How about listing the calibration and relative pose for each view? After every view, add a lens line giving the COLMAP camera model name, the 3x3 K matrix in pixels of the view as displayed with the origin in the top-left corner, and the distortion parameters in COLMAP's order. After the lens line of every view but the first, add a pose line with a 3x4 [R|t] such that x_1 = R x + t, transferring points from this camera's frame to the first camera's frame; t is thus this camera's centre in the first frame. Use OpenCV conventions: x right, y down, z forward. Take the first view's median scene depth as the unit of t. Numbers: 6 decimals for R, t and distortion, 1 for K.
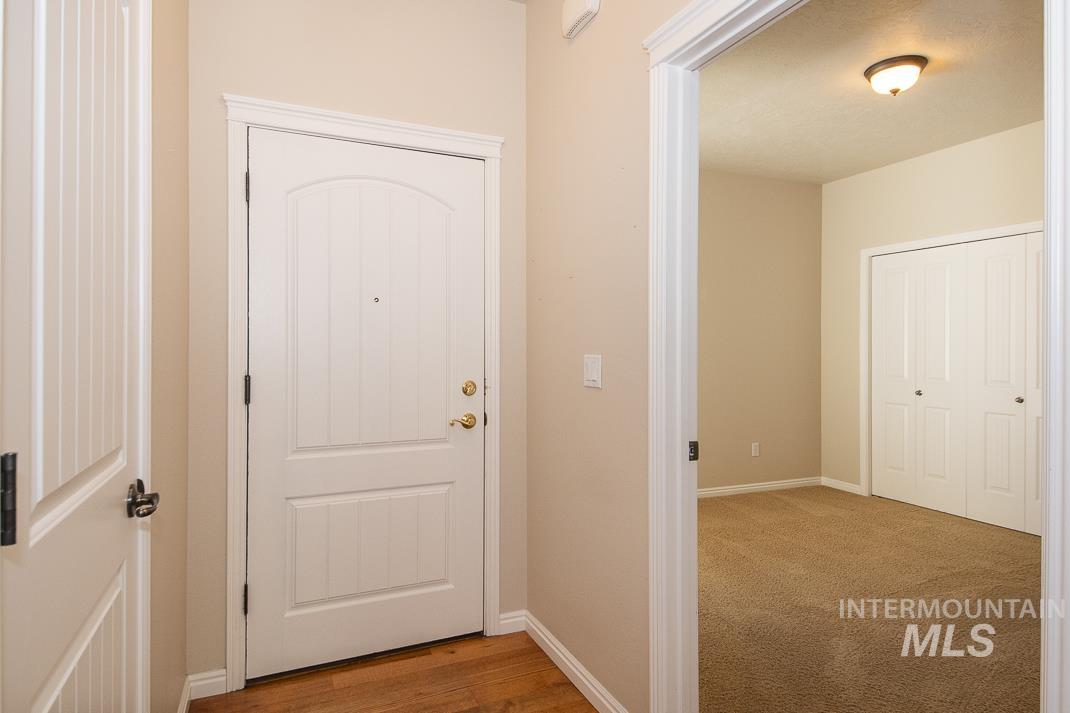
lens RADIAL K [[581.4, 0, 533.0], [0, 581.4, 347.3], [0, 0, 1]] dist [0.031560, -0.020698]
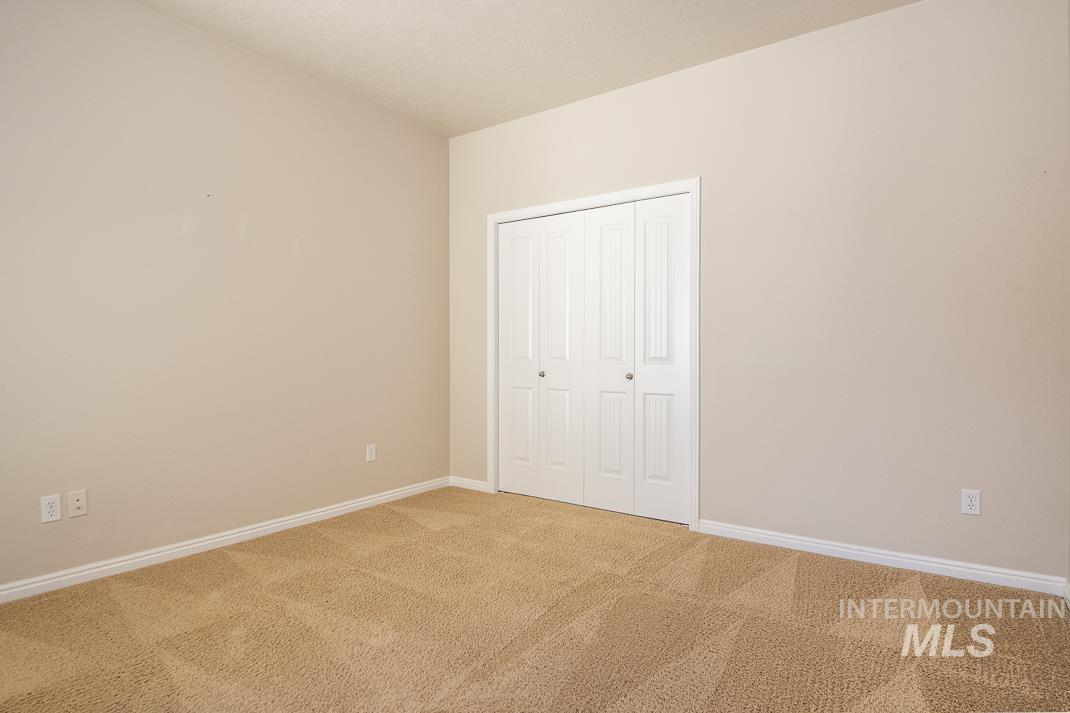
lens RADIAL K [[581.4, 0, 536.1], [0, 581.4, 359.5], [0, 0, 1]] dist [0.031560, -0.020698]
pose [[0.845053, -0.009093, 0.534605, 0.152486], [0.000922, 0.999879, 0.015549, 0.037499], [-0.534681, -0.012647, 0.844959, 0.220941]]
